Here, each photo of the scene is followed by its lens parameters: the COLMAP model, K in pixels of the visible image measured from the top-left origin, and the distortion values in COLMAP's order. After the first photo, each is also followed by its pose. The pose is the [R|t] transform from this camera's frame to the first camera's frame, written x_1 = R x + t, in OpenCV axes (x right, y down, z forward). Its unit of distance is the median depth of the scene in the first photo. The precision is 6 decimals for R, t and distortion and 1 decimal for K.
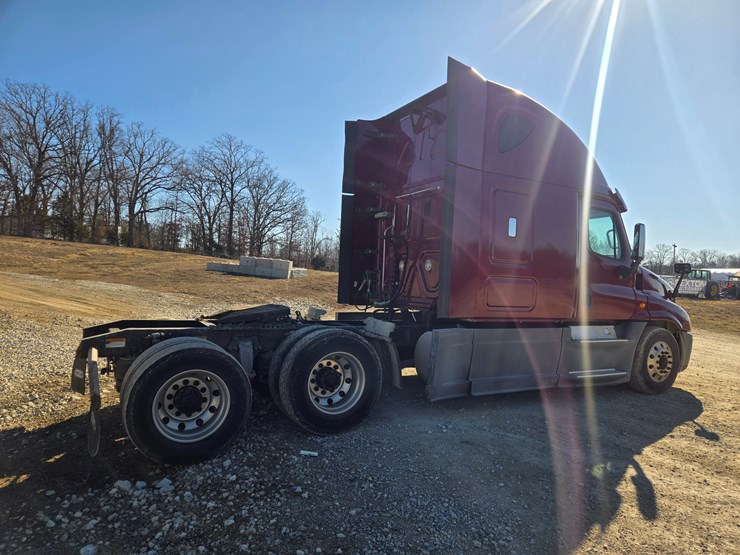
lens RADIAL K [[495.2, 0, 373.5], [0, 495.2, 287.4], [0, 0, 1]] dist [0.072640, 0.000097]
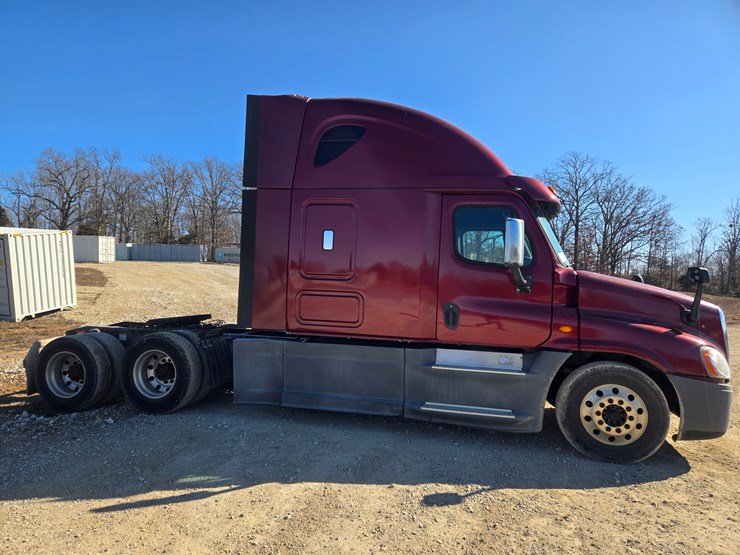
lens RADIAL K [[492.5, 0, 367.0], [0, 492.5, 279.3], [0, 0, 1]] dist [0.070280, -0.043972]
pose [[0.739858, -0.021877, -0.672407, 0.128118], [-0.016982, 0.998545, -0.051173, 0.000643], [0.672548, 0.049280, 0.738411, 0.043639]]
